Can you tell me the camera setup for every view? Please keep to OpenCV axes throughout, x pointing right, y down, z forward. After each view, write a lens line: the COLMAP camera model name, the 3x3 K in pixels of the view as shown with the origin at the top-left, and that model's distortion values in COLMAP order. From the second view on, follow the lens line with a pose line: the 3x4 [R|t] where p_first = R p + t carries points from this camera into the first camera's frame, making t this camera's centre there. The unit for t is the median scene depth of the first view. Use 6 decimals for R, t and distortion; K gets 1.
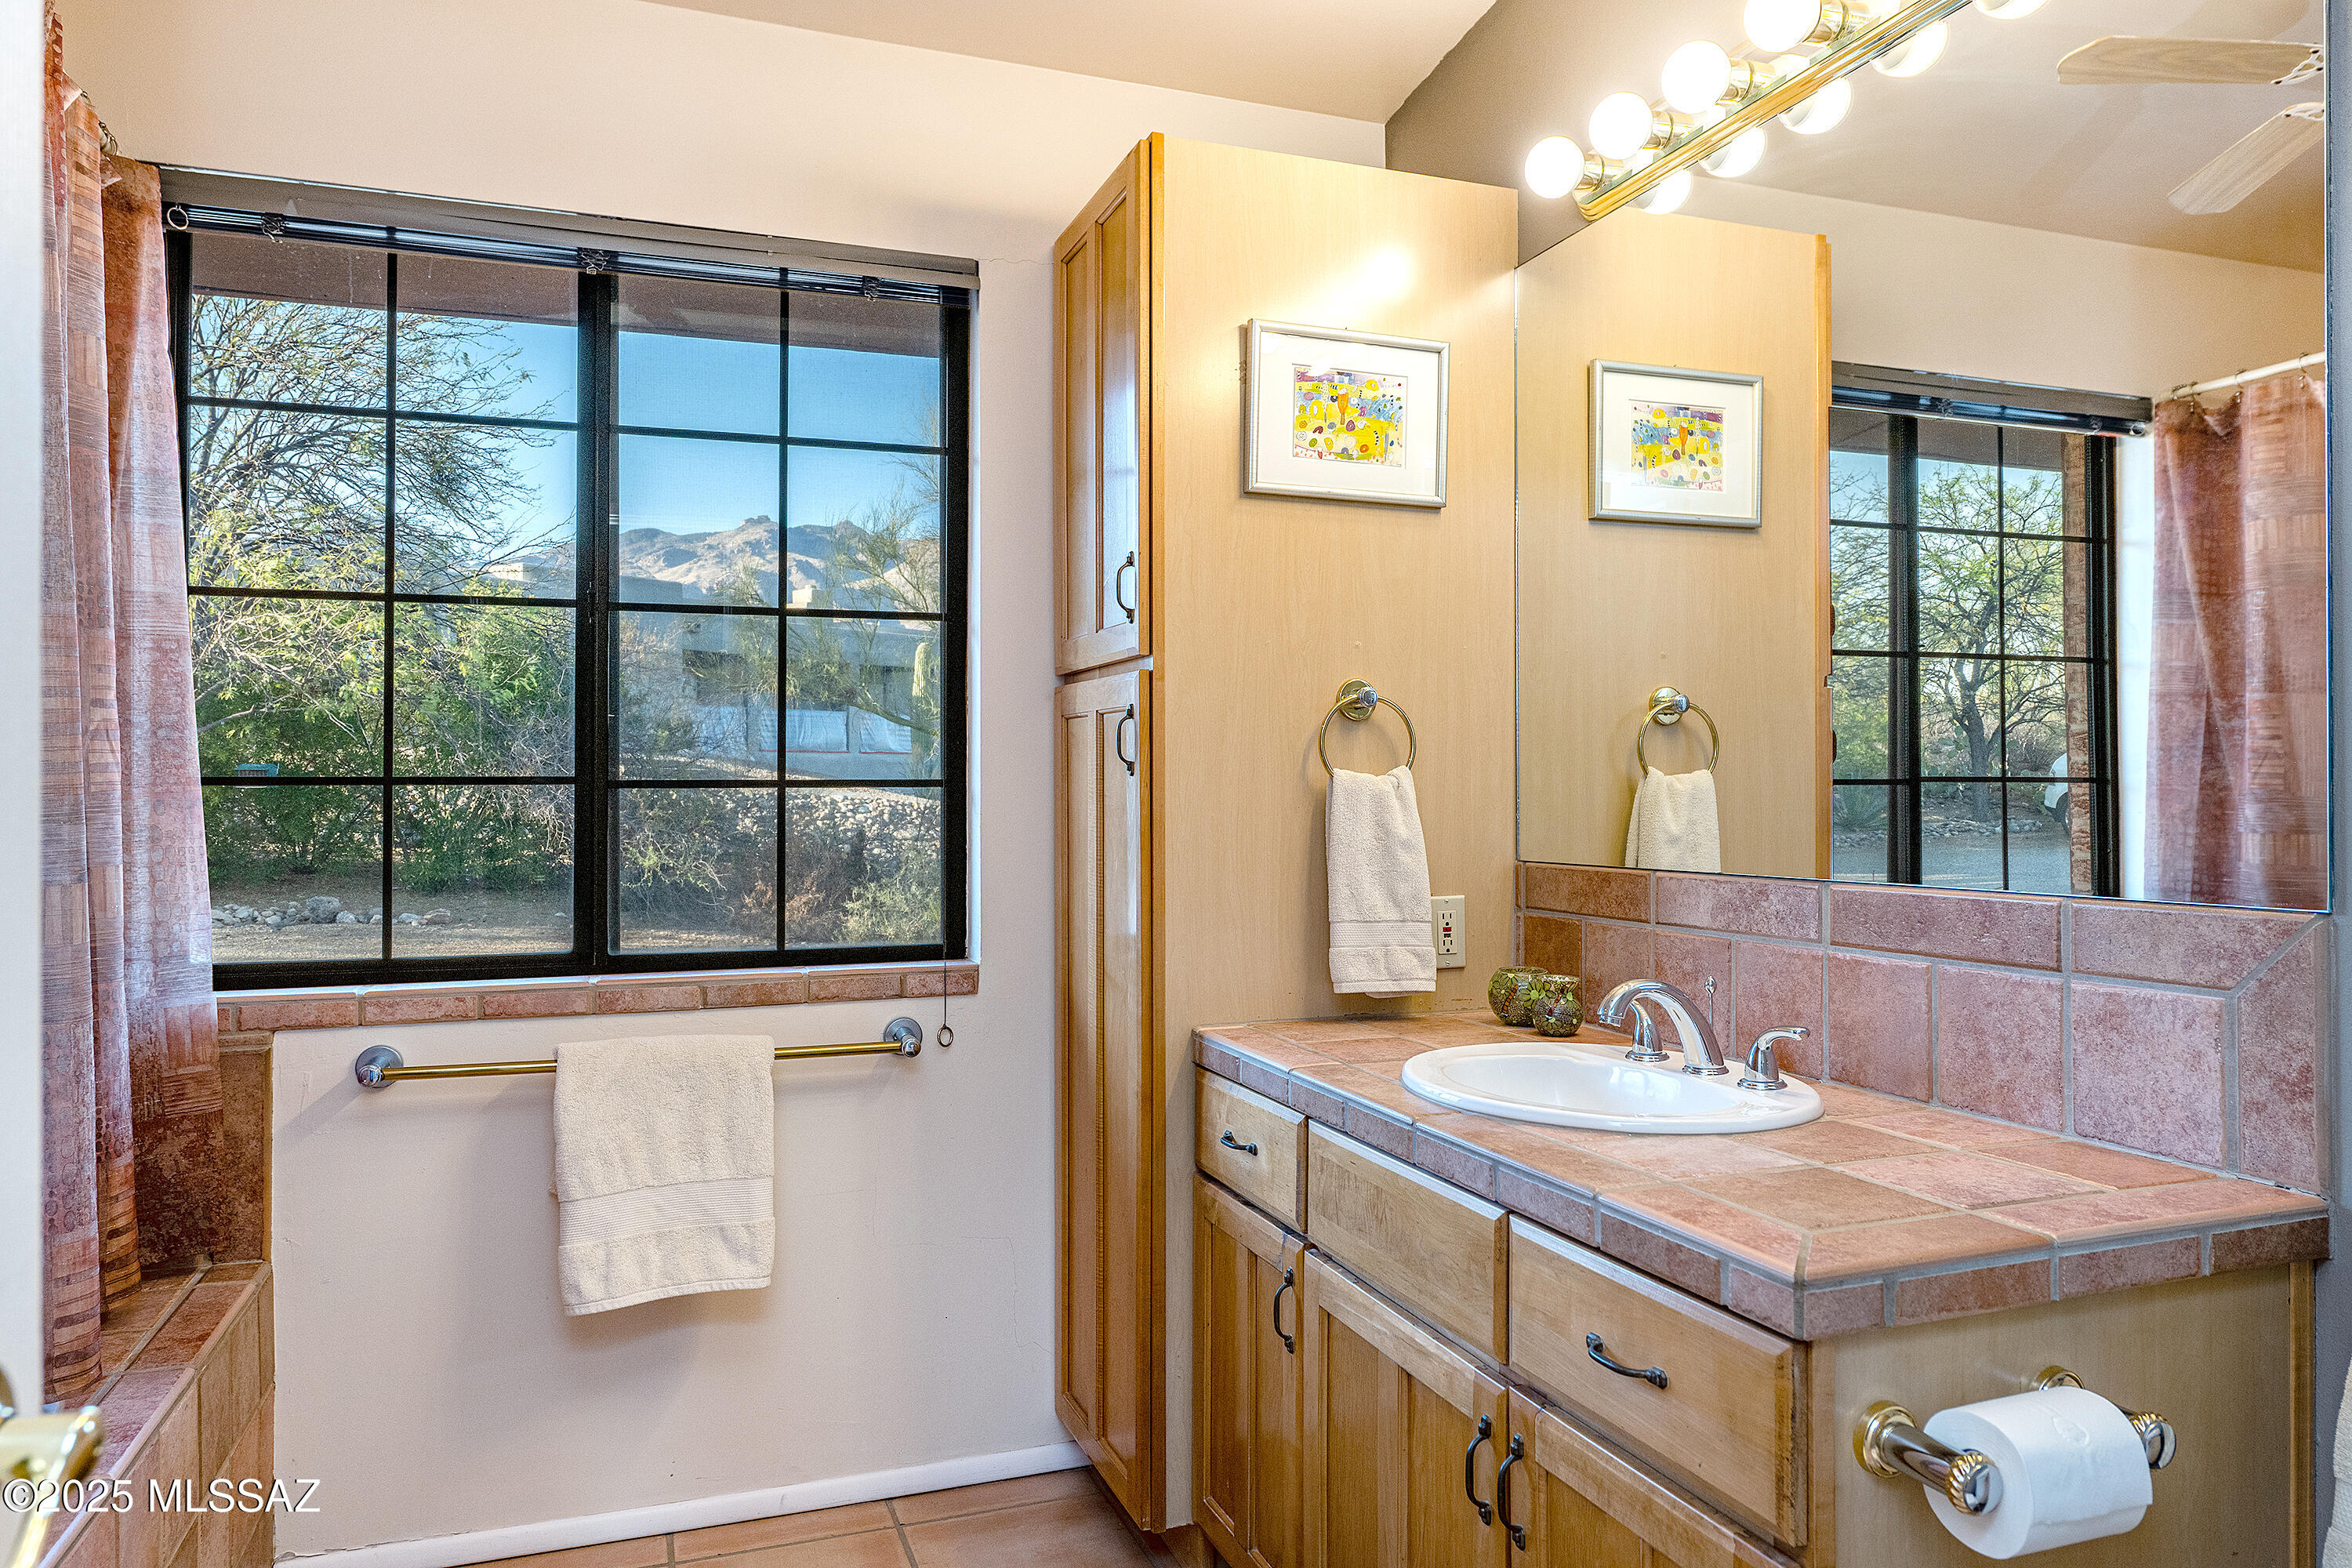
lens RADIAL K [[1571.0, 0, 1176.0], [0, 1571.0, 786.1], [0, 0, 1]] dist [0.001152, 0.001205]
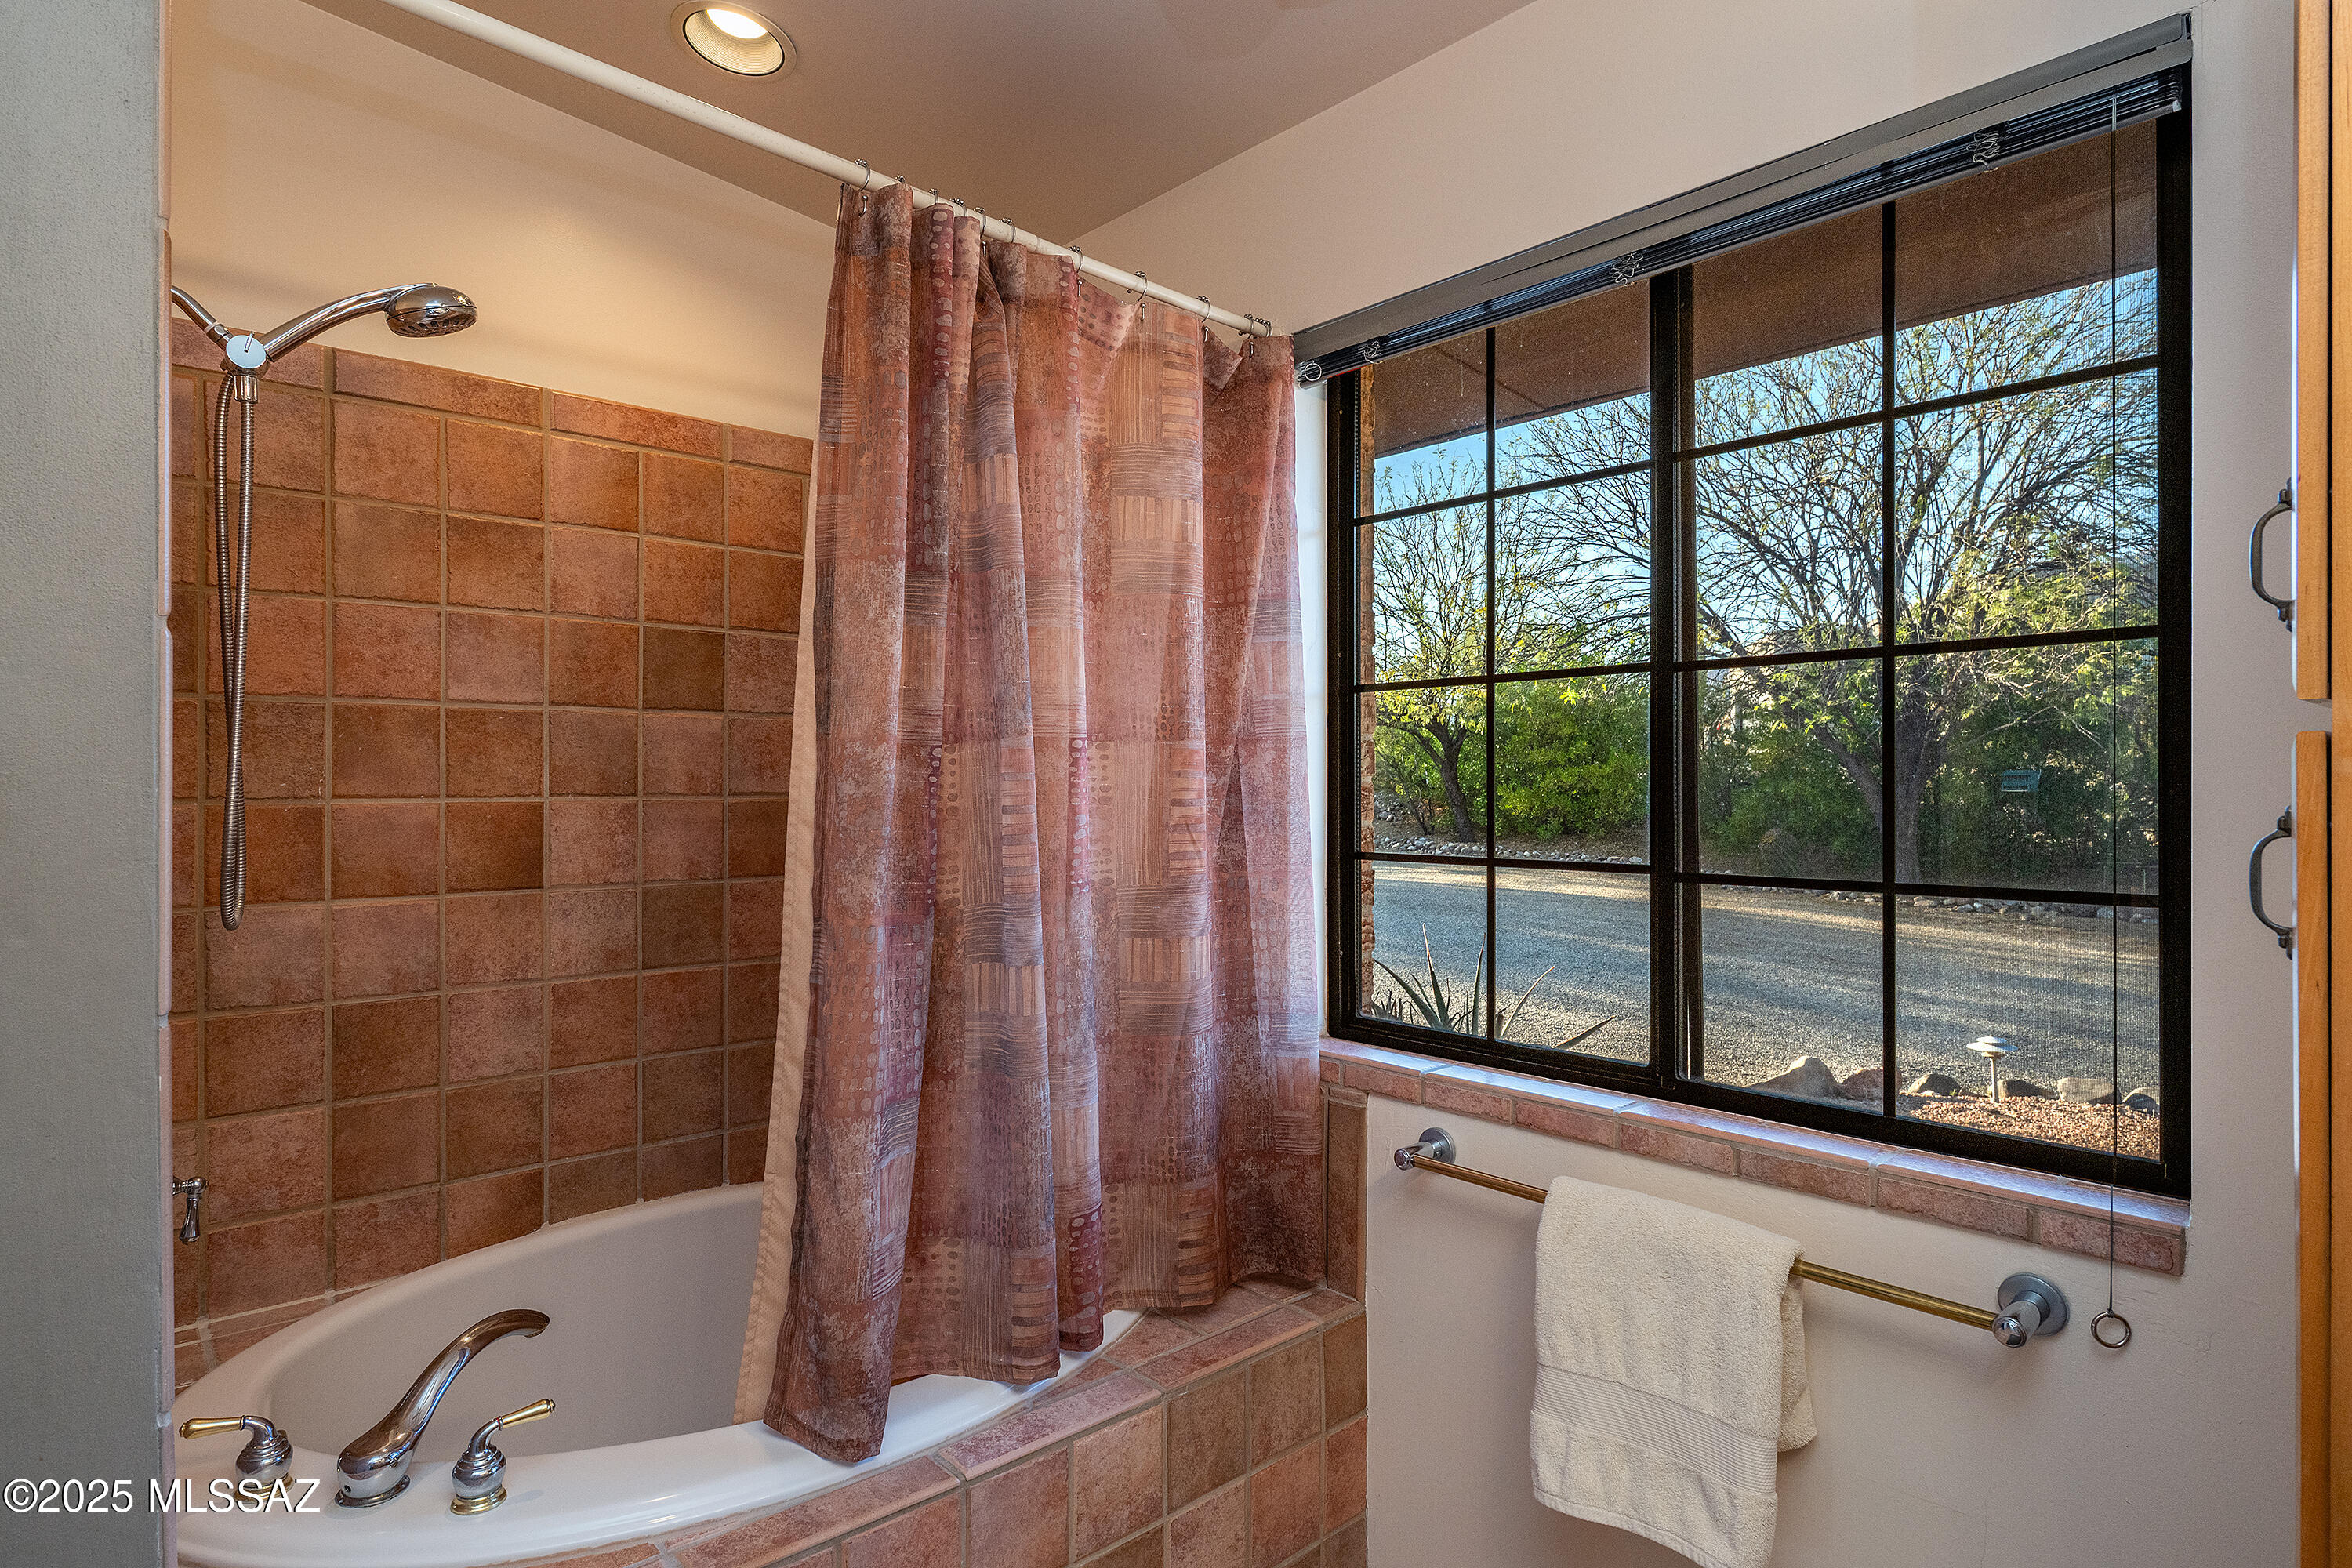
lens RADIAL K [[1285.0, 0, 1175.5], [0, 1285.0, 782.7], [0, 0, 1]] dist [0.002296, 0.000225]
pose [[0.376861, 0.000069, -0.926270, 0.196653], [0.002022, 0.999998, 0.000897, -0.058630], [0.926268, -0.002210, 0.376860, 0.534722]]
